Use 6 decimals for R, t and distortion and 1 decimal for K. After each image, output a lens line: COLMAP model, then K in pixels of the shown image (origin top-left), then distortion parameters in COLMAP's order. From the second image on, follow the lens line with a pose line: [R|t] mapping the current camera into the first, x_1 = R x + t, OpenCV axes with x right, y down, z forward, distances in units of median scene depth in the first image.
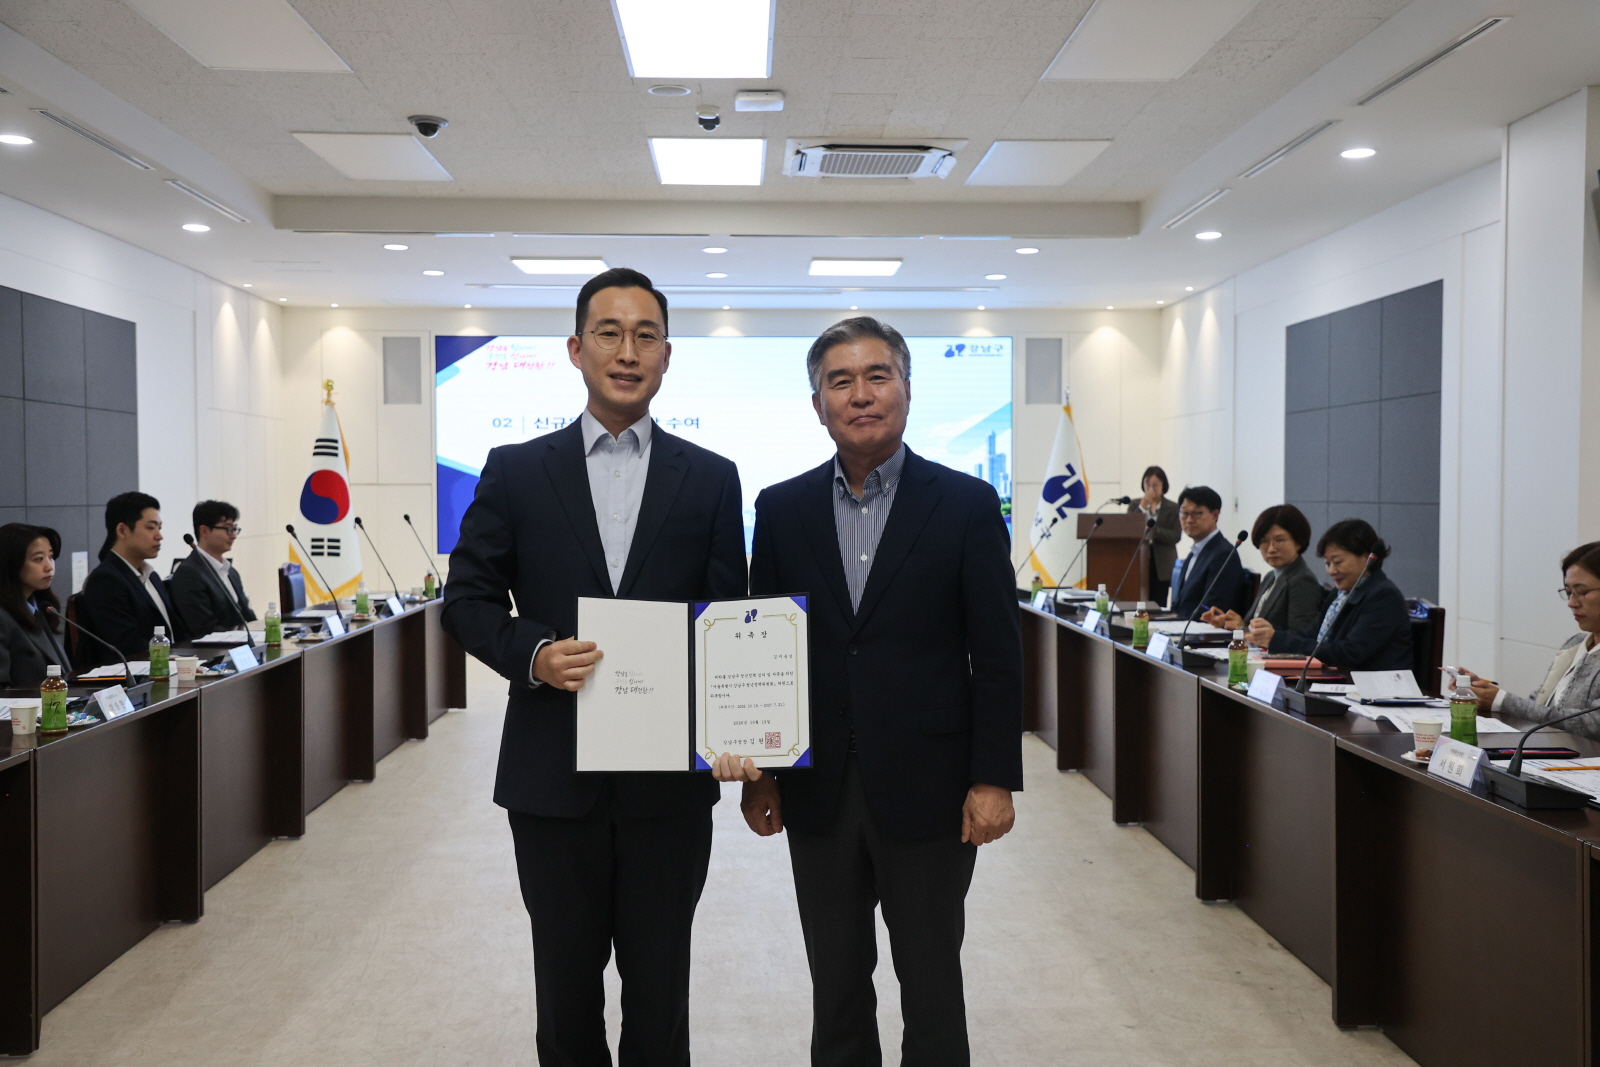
lens RADIAL K [[1457.7, 0, 795.2], [0, 1457.7, 531.0], [0, 0, 1]] dist [-0.005987, 0.000000]
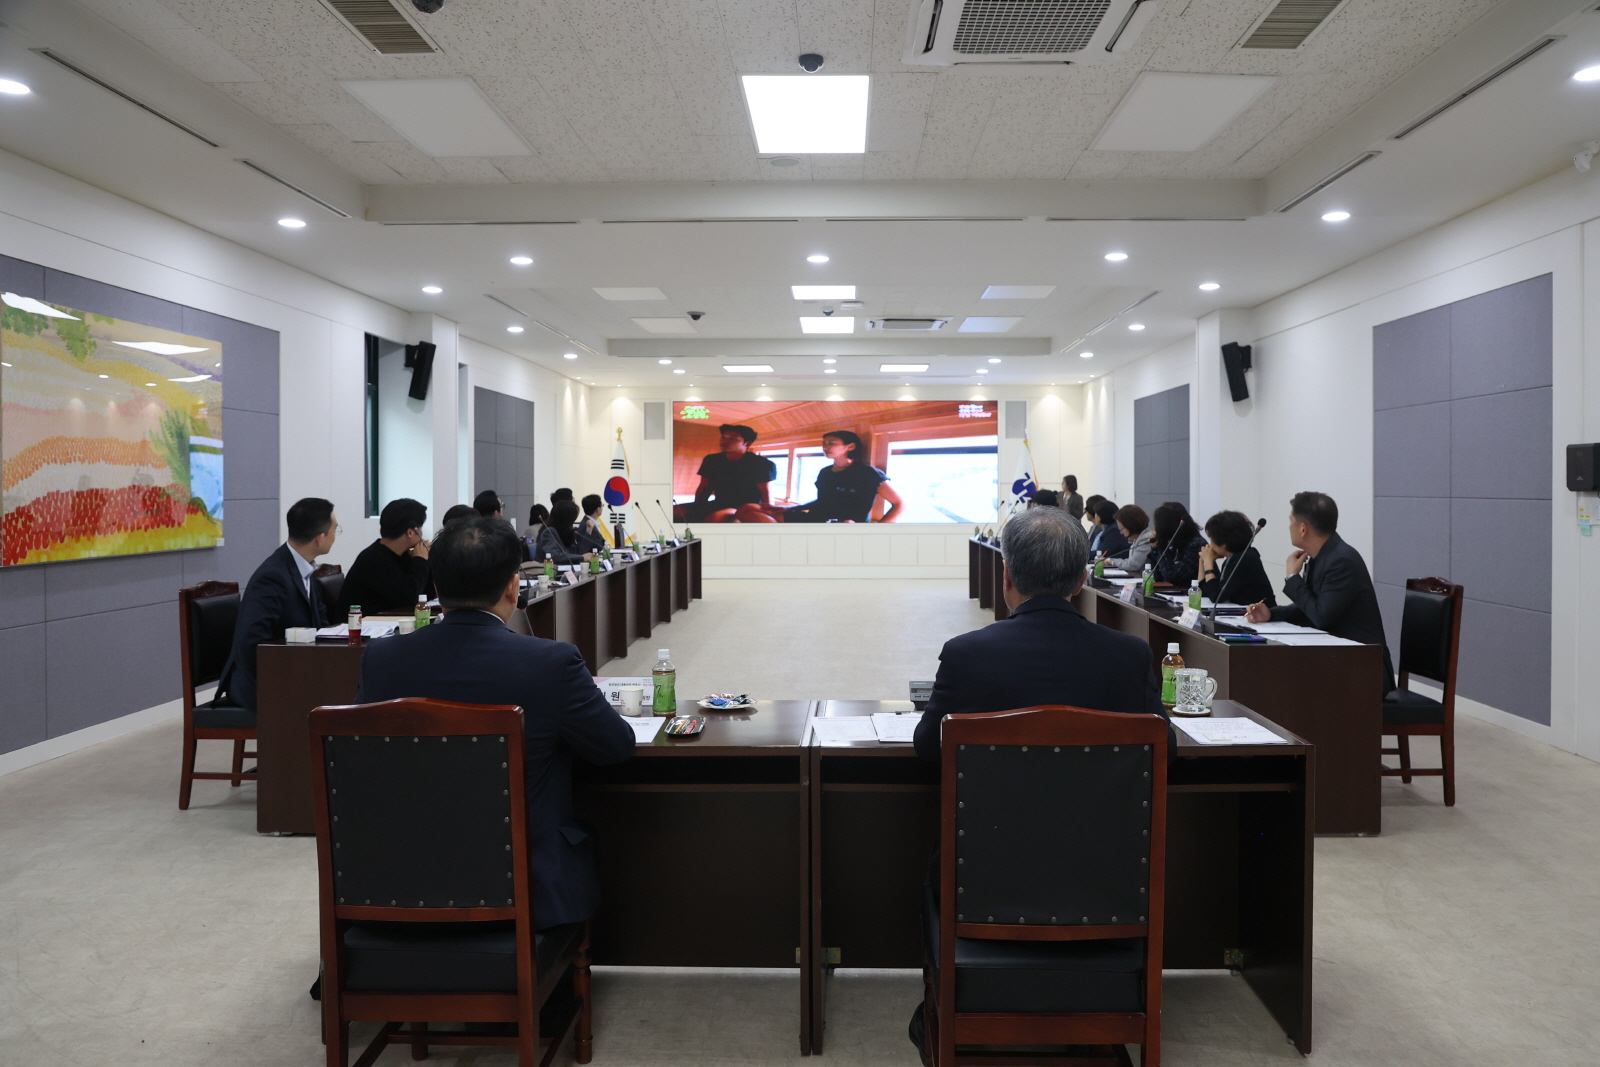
lens RADIAL K [[1290.3, 0, 752.0], [0, 1290.3, 480.7], [0, 0, 1]] dist [-0.004069, -0.001552]
pose [[0.994165, -0.000725, -0.107865, 0.024576], [-0.002950, 0.999421, -0.033901, 0.019787], [0.107827, 0.034021, 0.993587, -0.646381]]
